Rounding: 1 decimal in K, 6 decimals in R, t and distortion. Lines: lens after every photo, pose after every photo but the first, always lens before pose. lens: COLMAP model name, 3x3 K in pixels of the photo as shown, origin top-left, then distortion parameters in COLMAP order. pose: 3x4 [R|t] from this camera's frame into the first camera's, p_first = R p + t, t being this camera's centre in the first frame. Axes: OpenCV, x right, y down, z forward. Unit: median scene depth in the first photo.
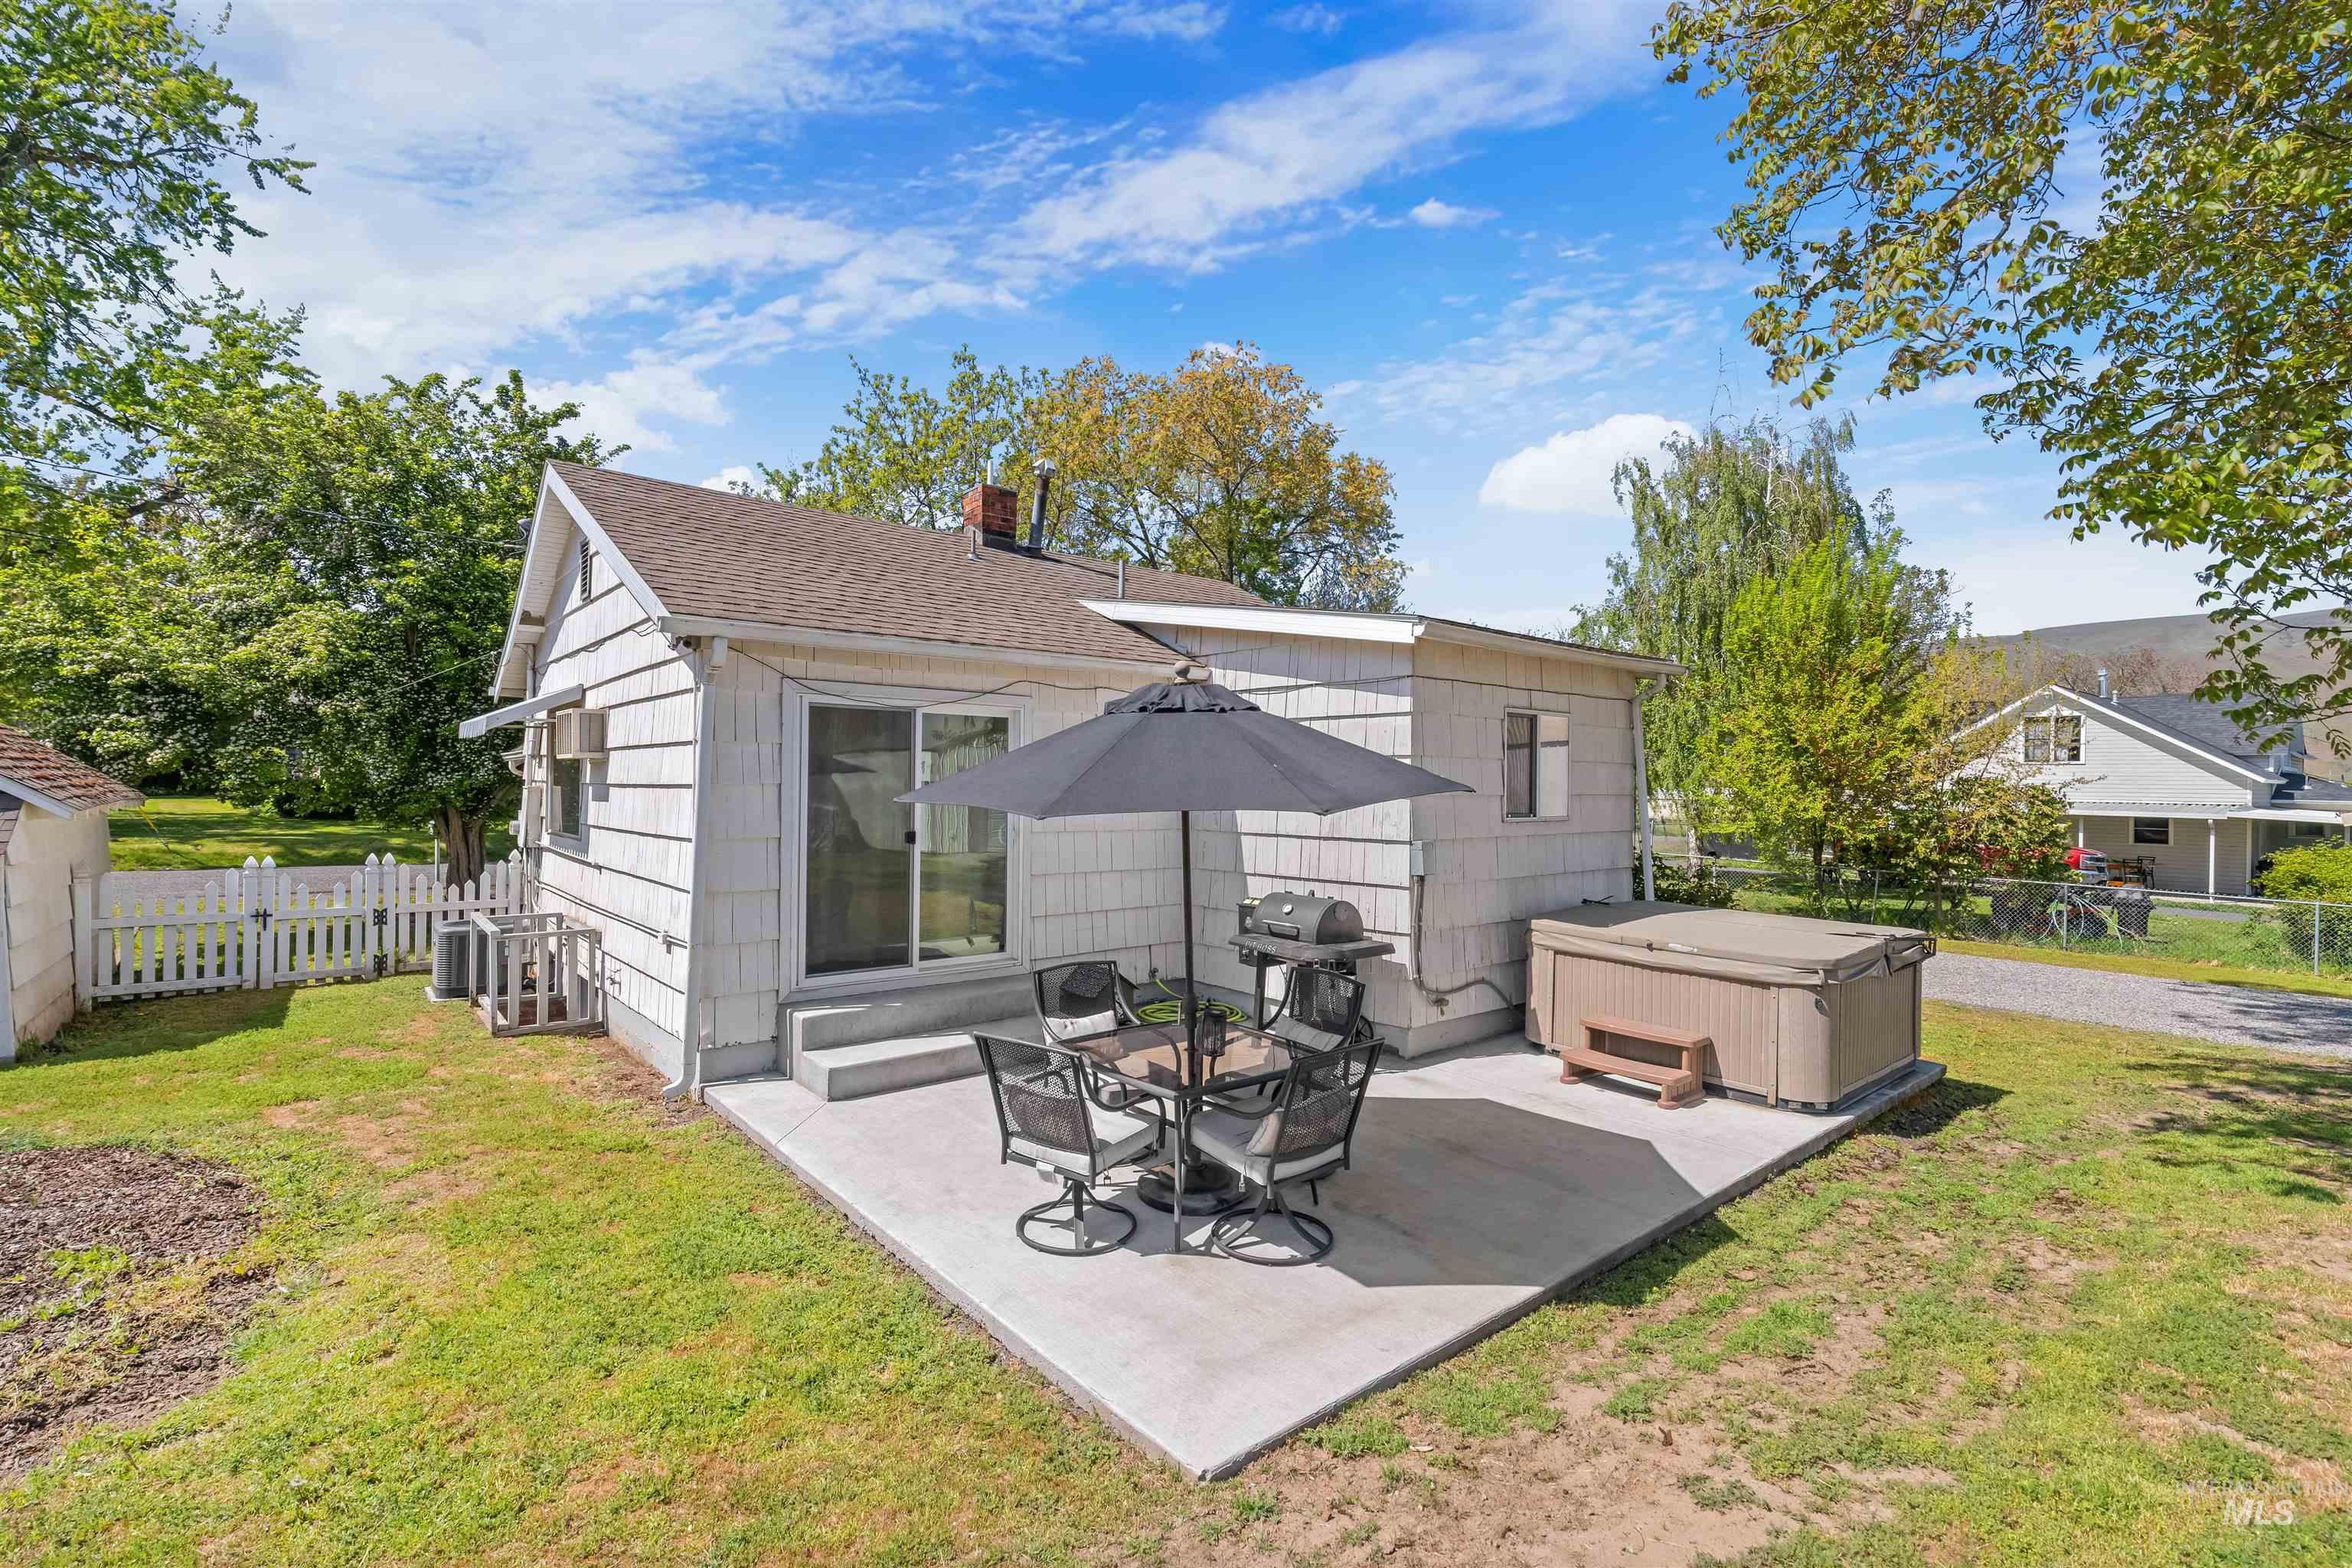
lens RADIAL K [[1053.0, 0, 1176.0], [0, 1053.0, 784.0], [0, 0, 1]] dist [0.012173, 0.000218]
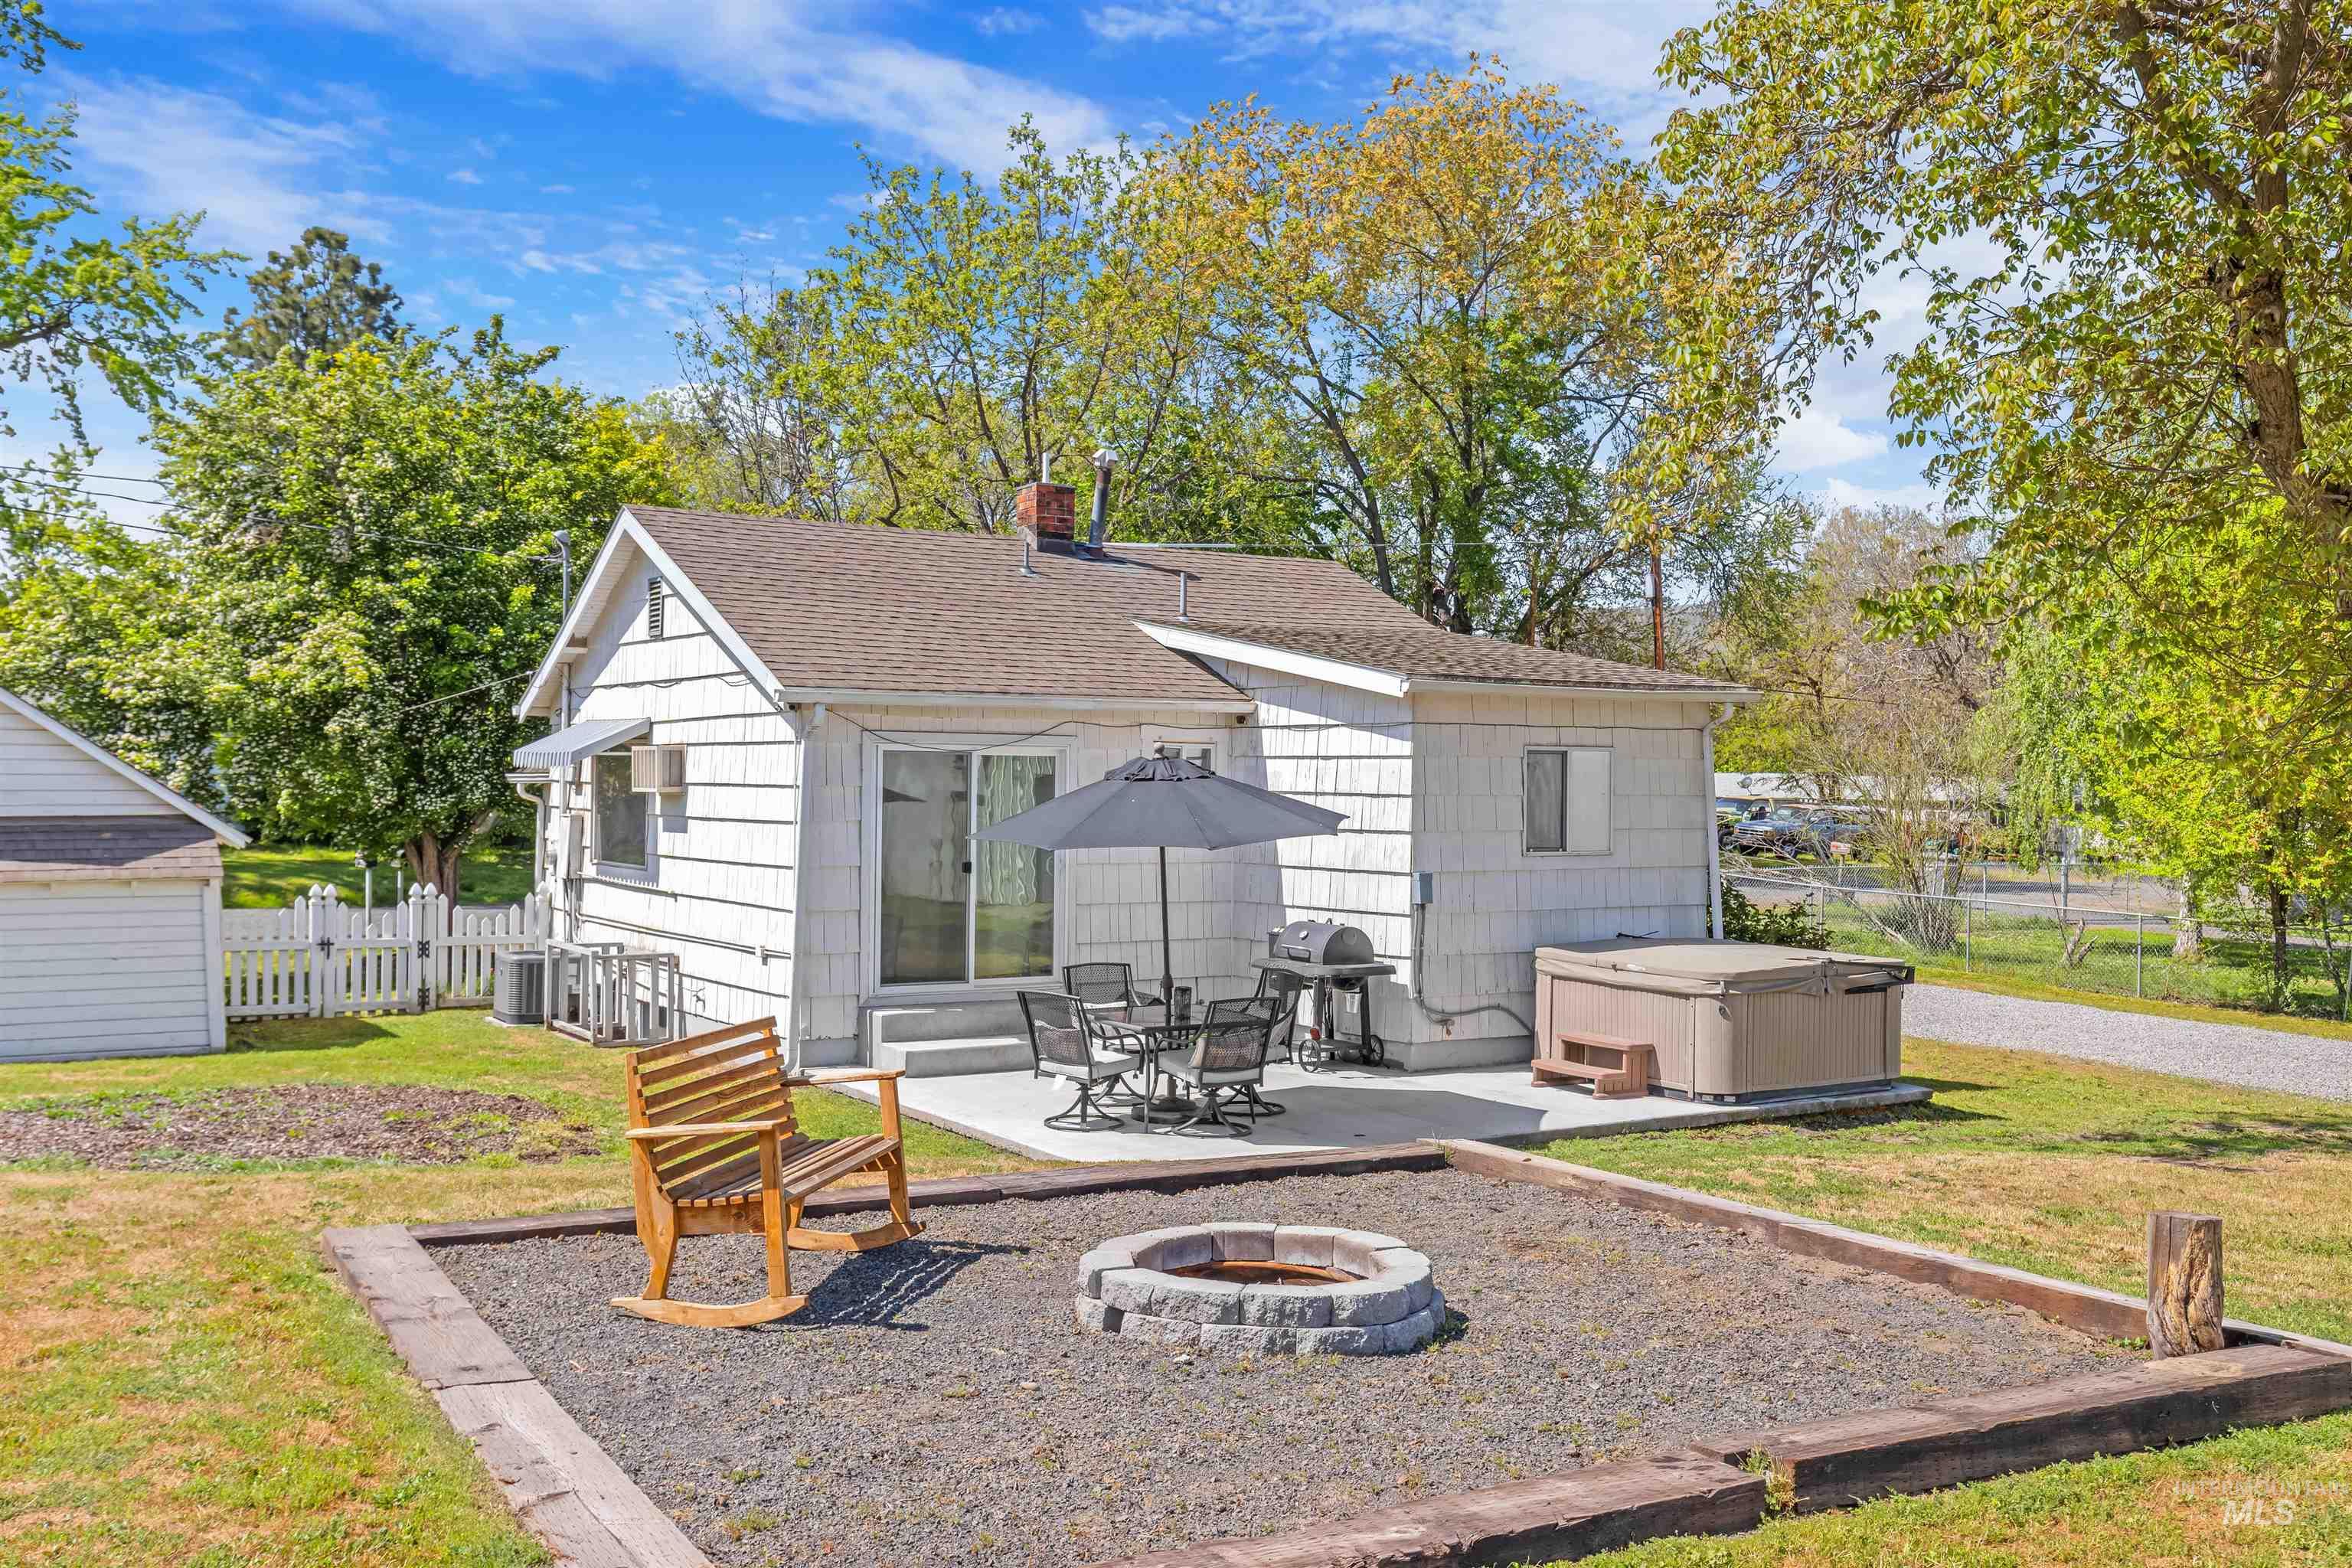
lens RADIAL K [[2194.4, 0, 1176.0], [0, 2194.4, 784.0], [0, 0, 1]] dist [0.015497, 0.007286]
pose [[0.991155, 0.000498, -0.132705, 0.241203], [-0.000141, 0.999996, 0.002701, -0.038289], [0.132706, -0.002659, 0.991152, -1.113729]]
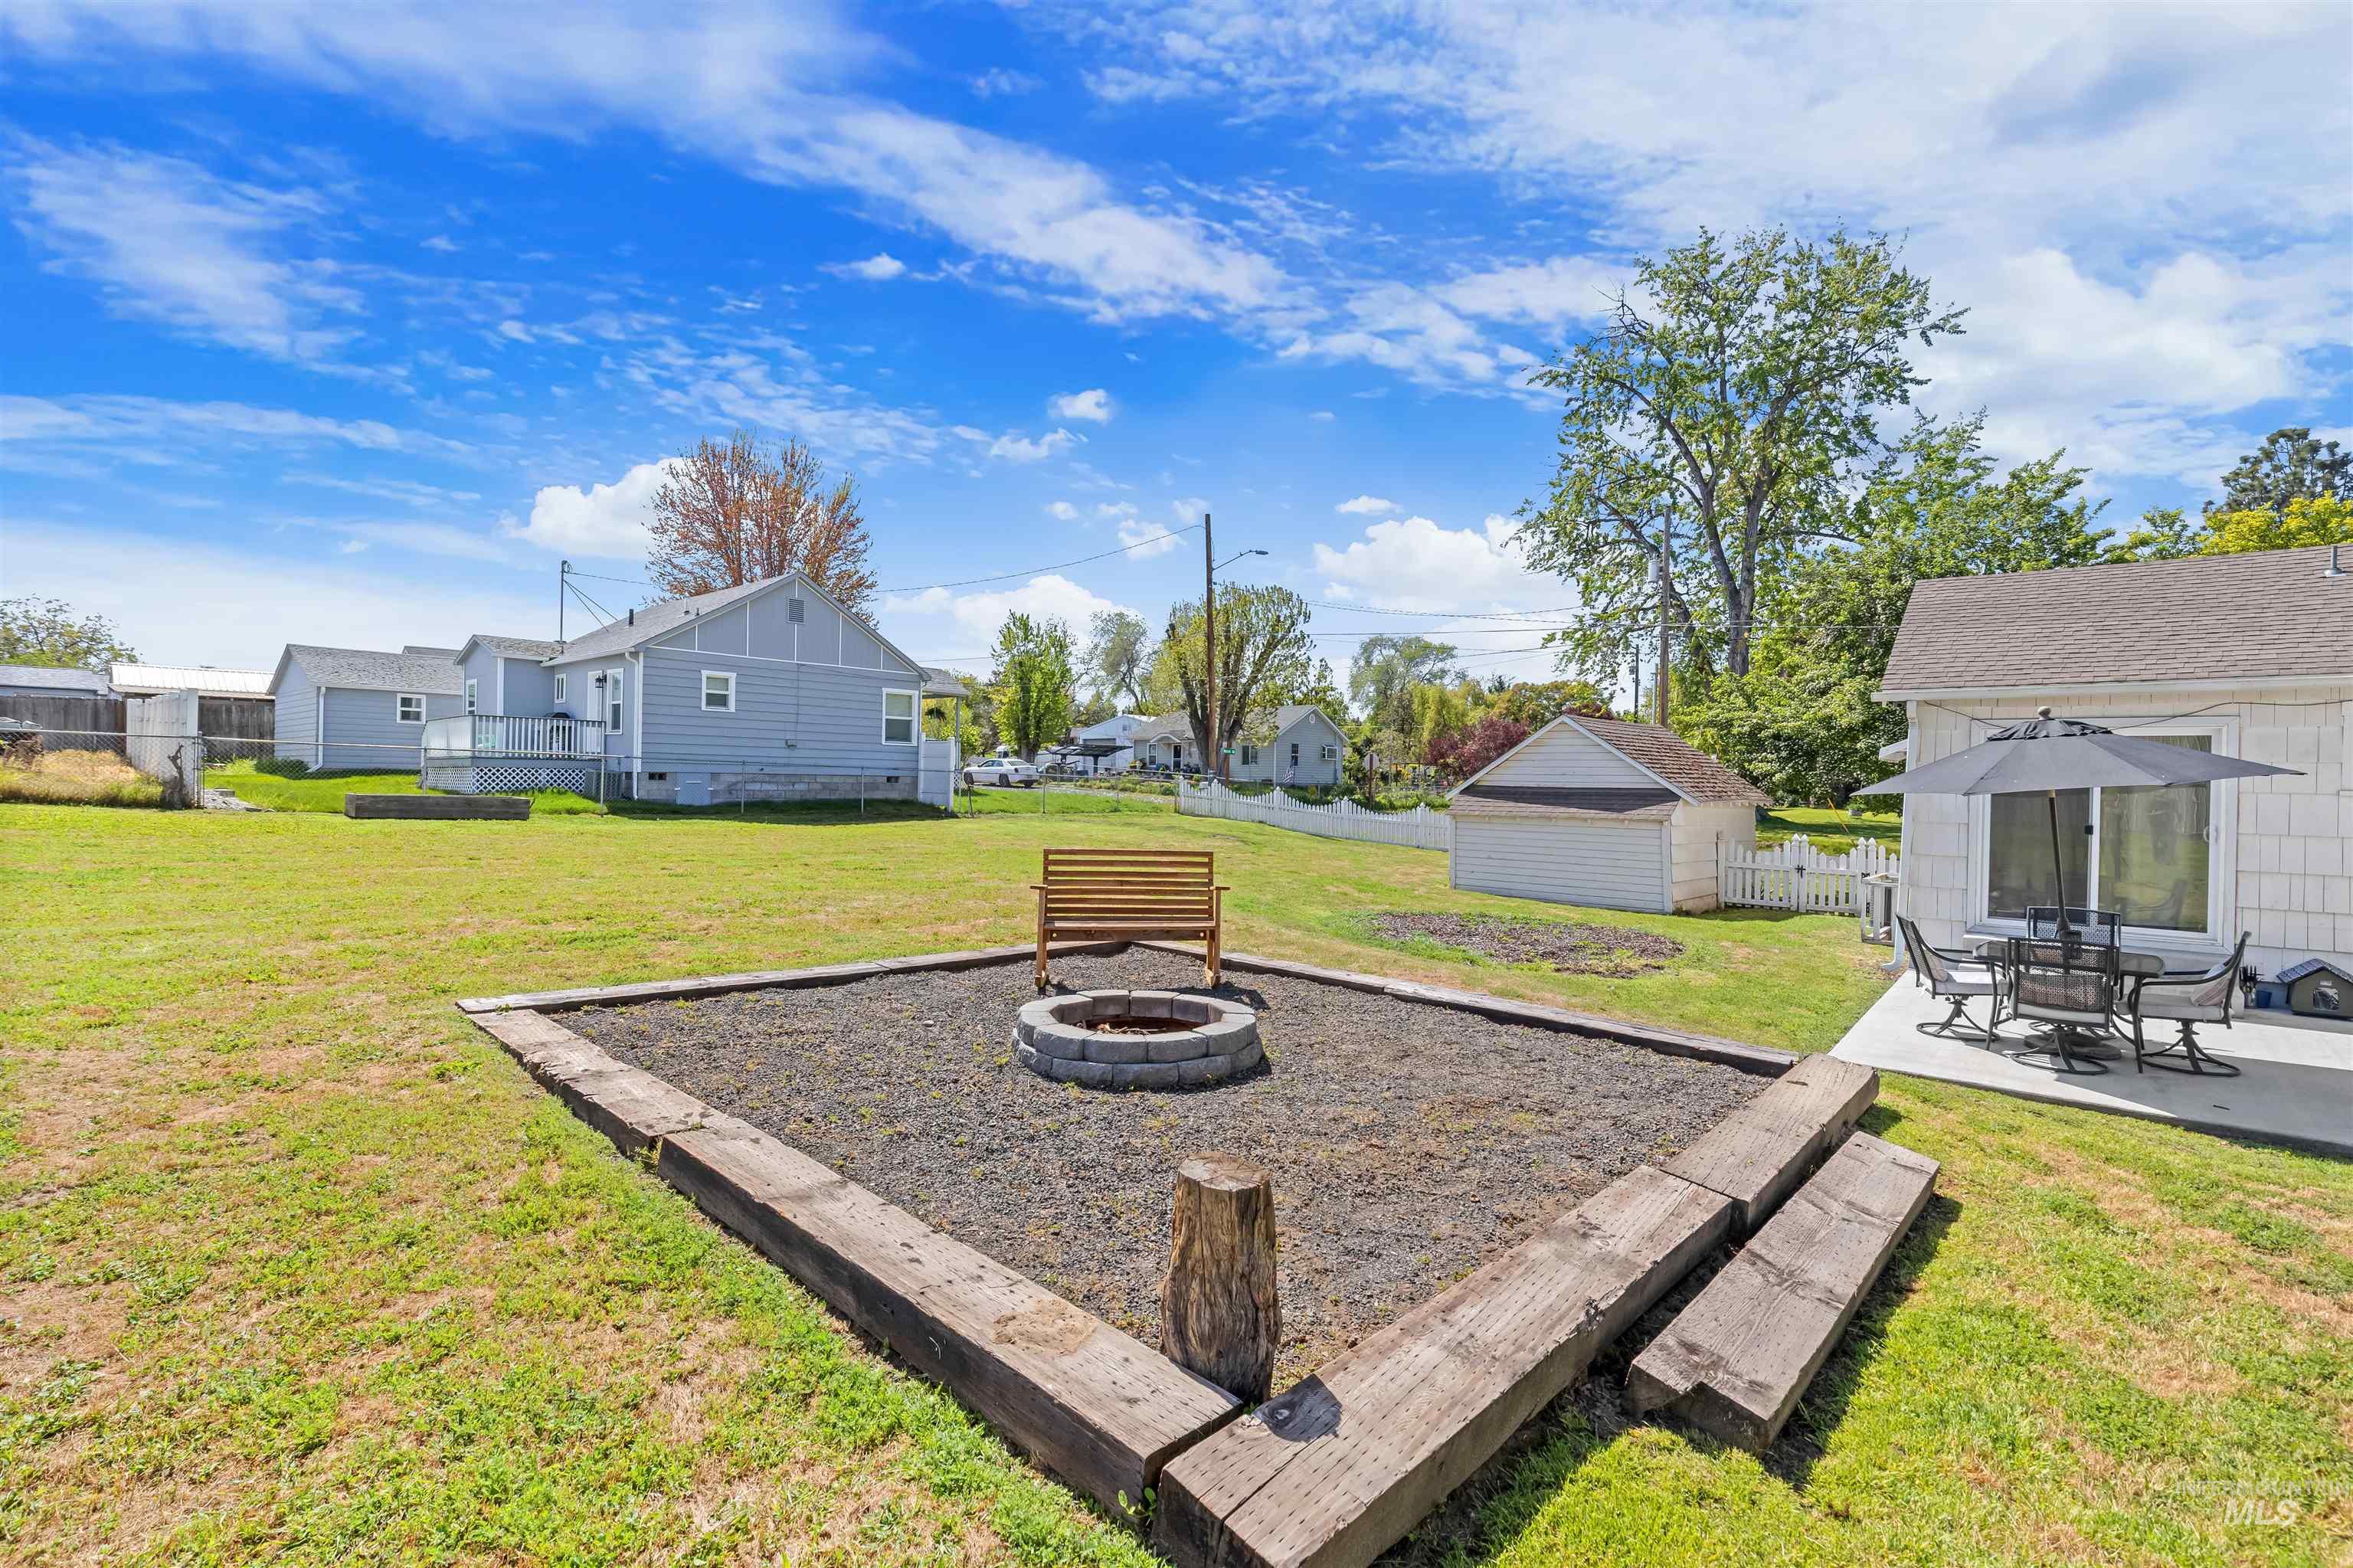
lens RADIAL K [[1053.4, 0, 1176.5], [0, 1053.4, 784.0], [0, 0, 1]] dist [0.012173, 0.000218]
pose [[0.163565, -0.001794, -0.986531, 0.776152], [-0.022474, 0.999732, -0.005544, 0.022598], [0.986276, 0.023078, 0.163481, -0.320300]]
